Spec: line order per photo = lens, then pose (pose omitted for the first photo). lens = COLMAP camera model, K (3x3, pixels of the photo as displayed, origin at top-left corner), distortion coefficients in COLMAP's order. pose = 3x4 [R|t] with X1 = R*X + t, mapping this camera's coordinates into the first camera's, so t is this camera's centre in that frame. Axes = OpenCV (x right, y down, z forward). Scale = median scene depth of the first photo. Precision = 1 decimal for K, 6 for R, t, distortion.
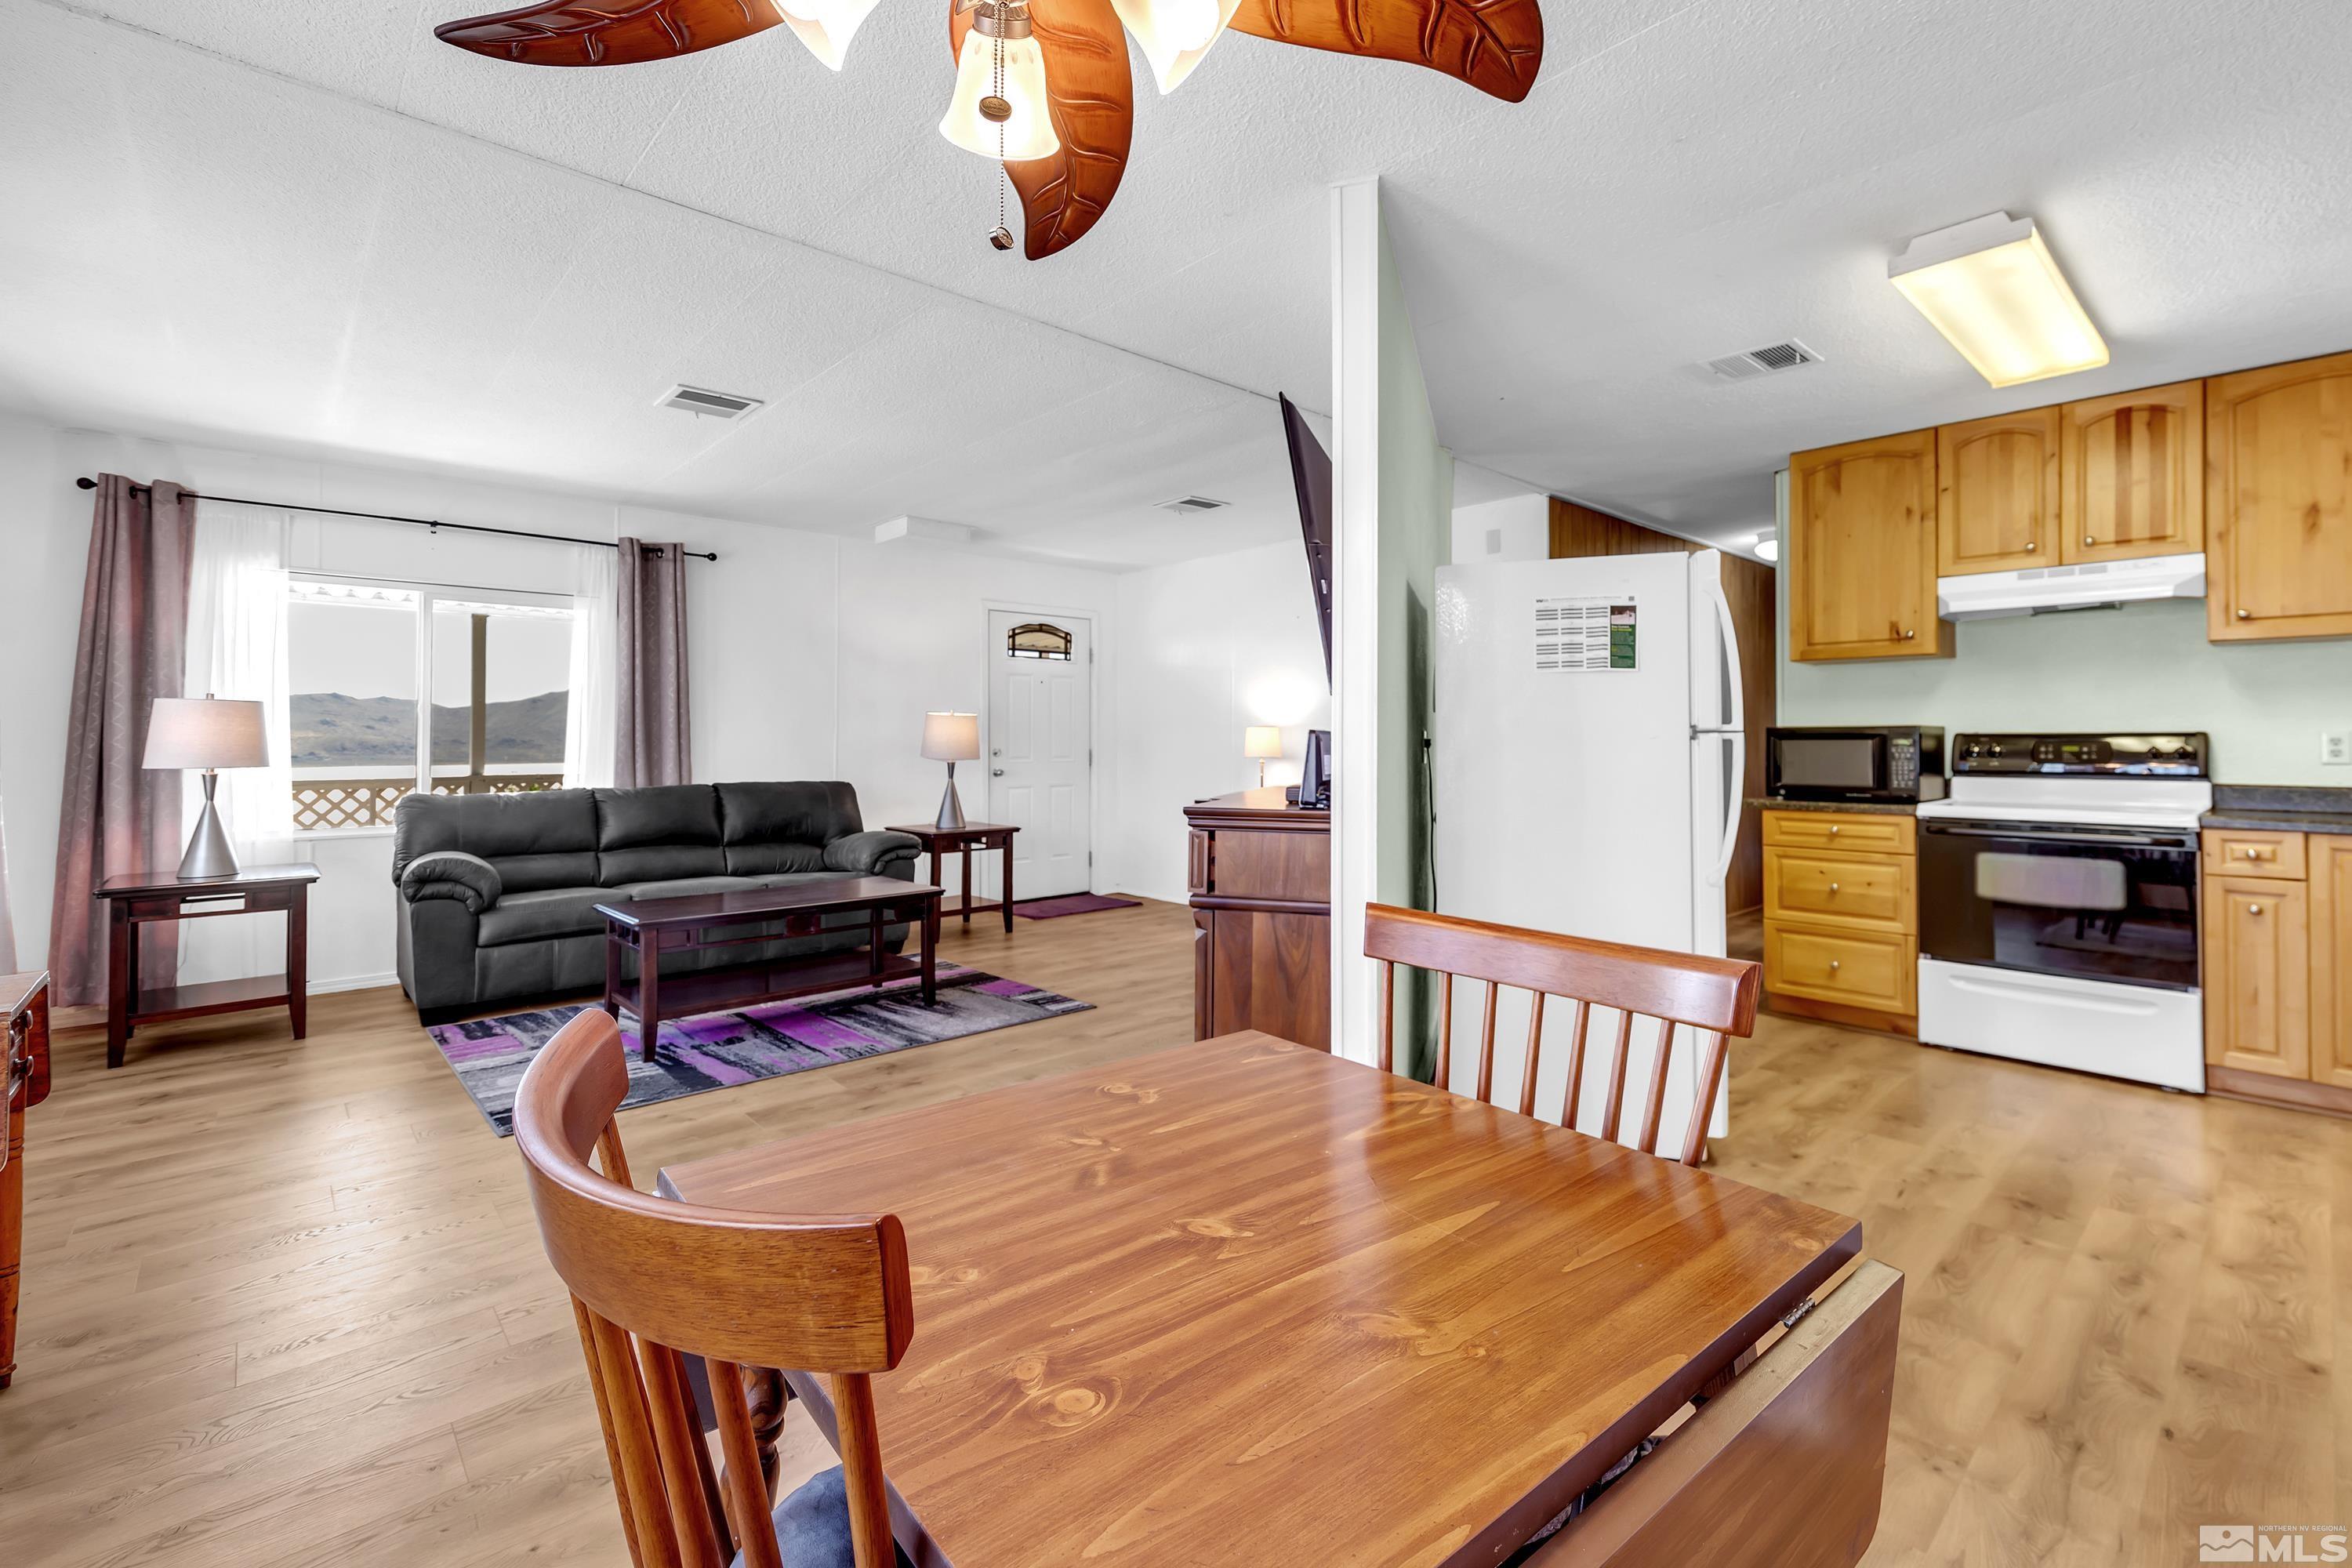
lens RADIAL K [[1030.4, 0, 1204.9], [0, 1030.4, 724.9], [0, 0, 1]] dist [0.001408, -0.000232]
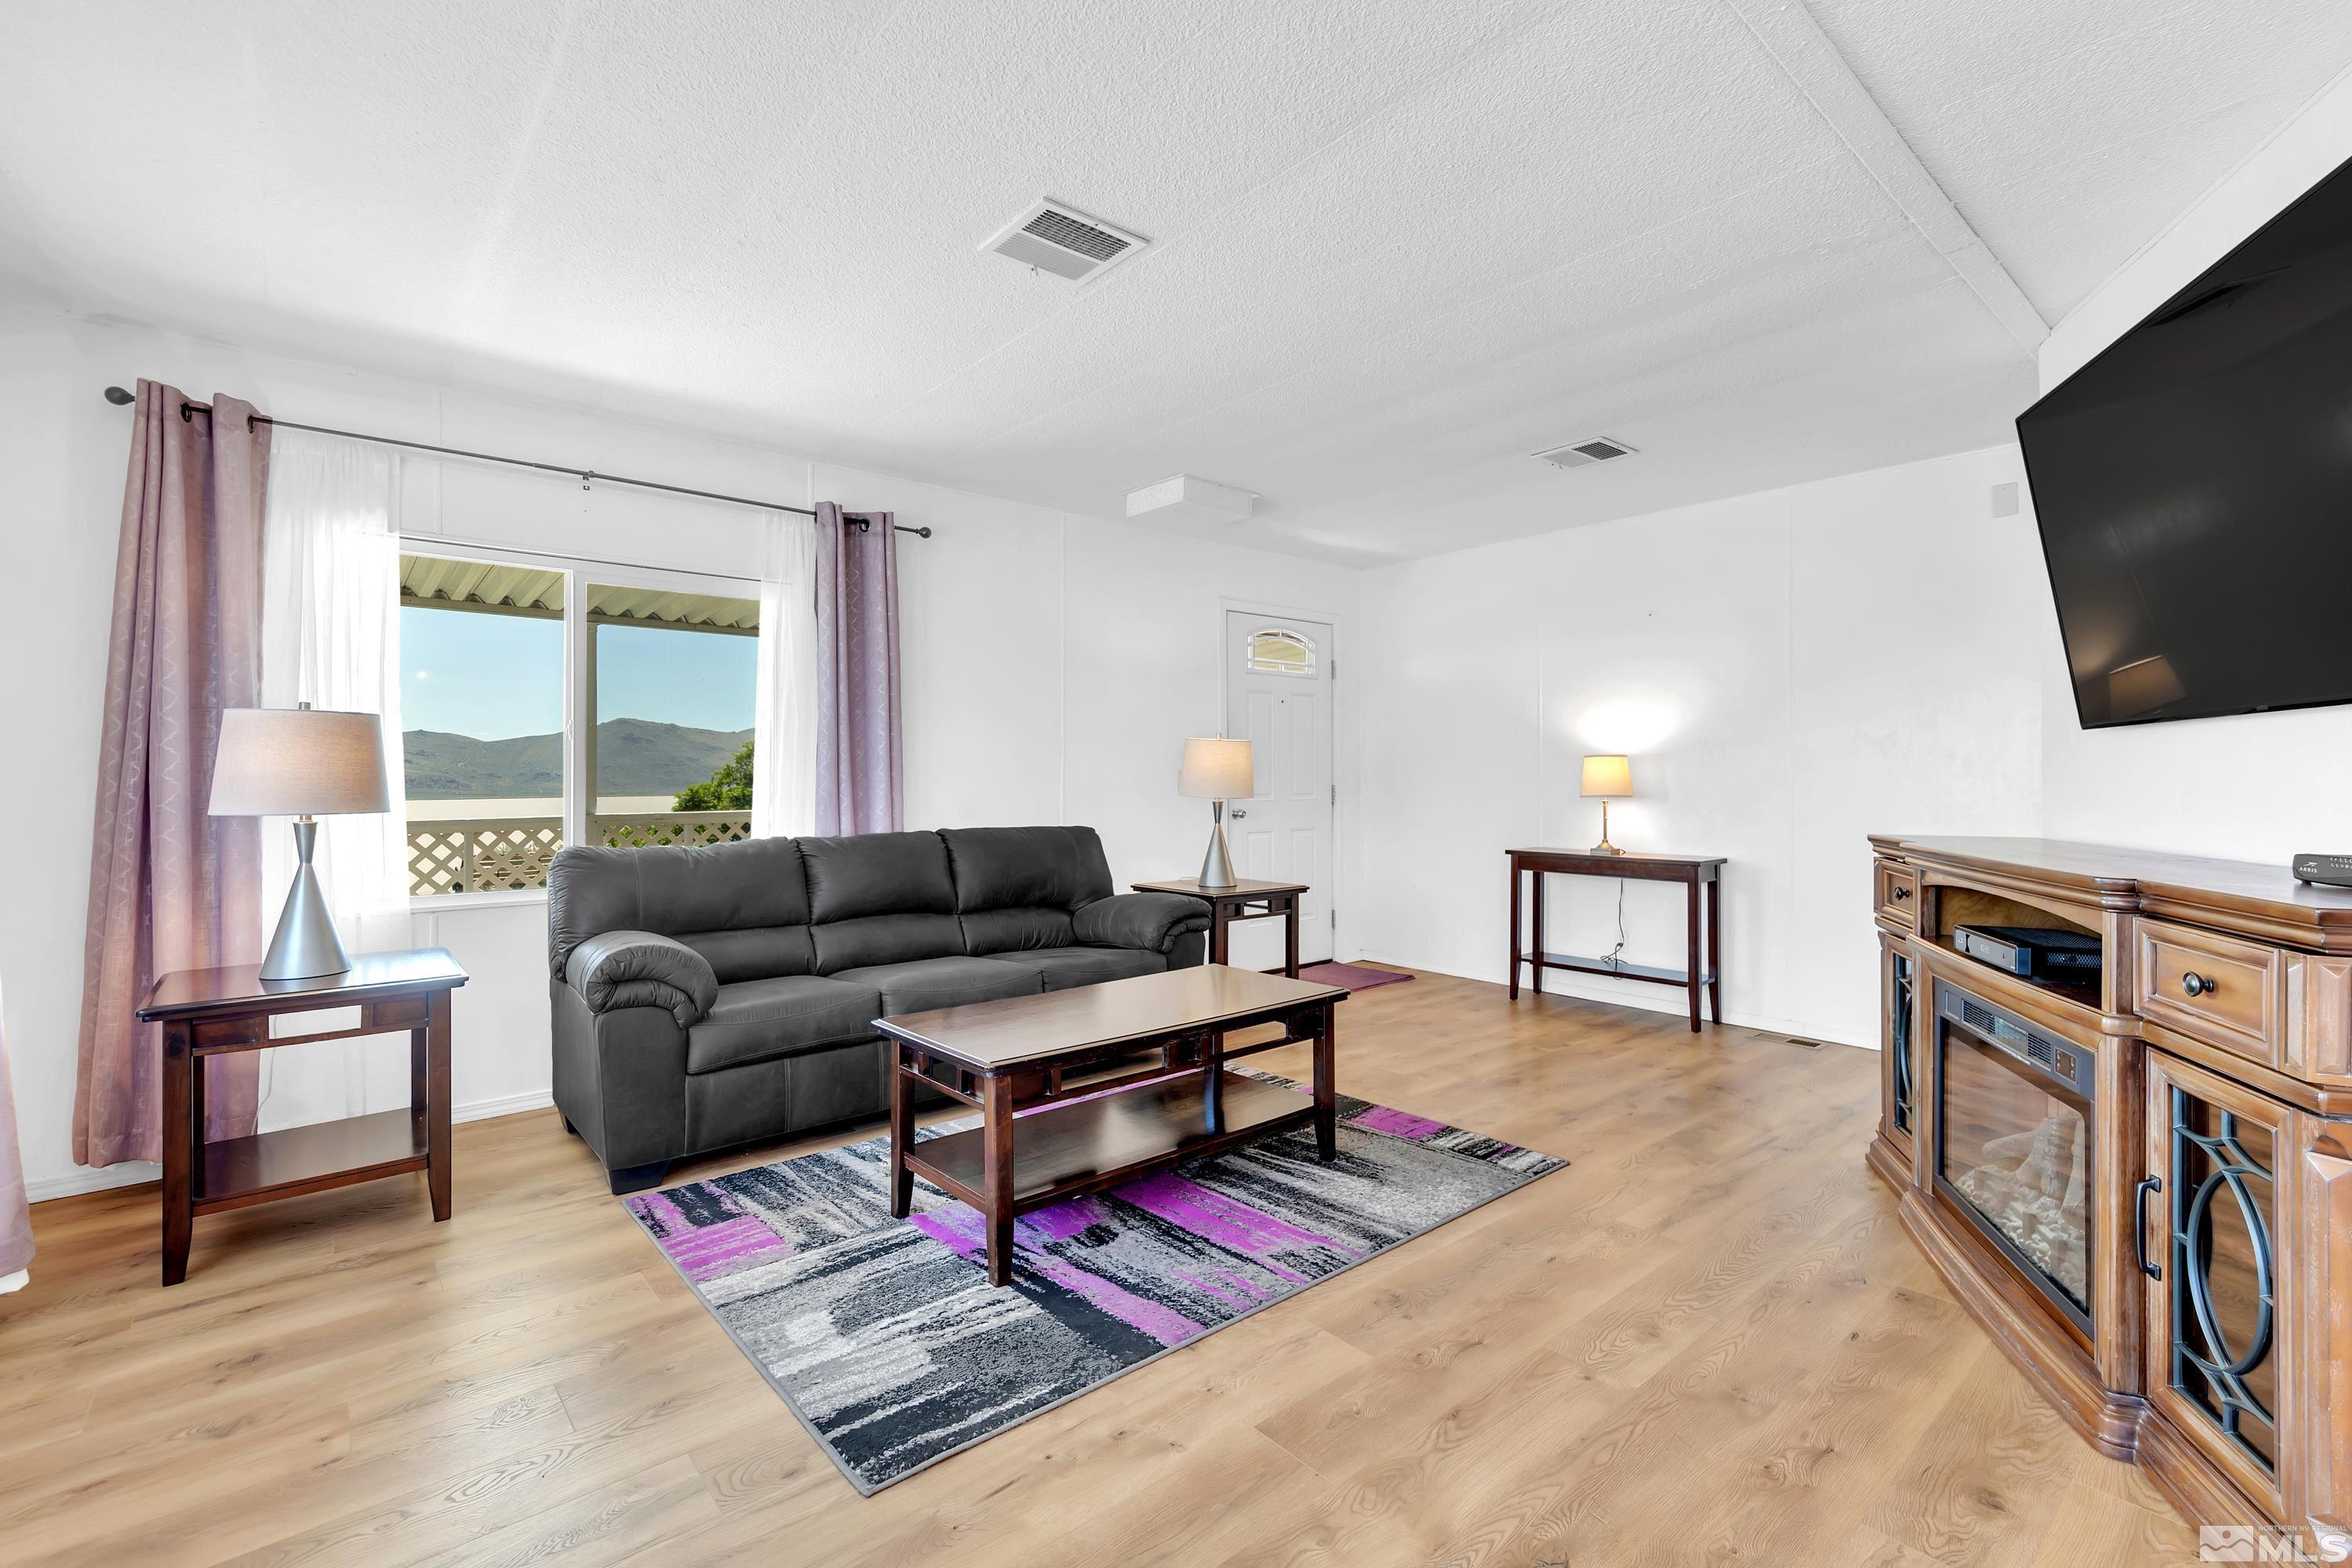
lens RADIAL K [[1036.7, 0, 1206.0], [0, 1036.7, 773.5], [0, 0, 1]] dist [0.001516, 0.000366]
pose [[0.999655, 0.000290, -0.026257, -0.338336], [0.000086, 0.999898, 0.014315, 0.005713], [0.026259, -0.014312, 0.999553, 0.319570]]
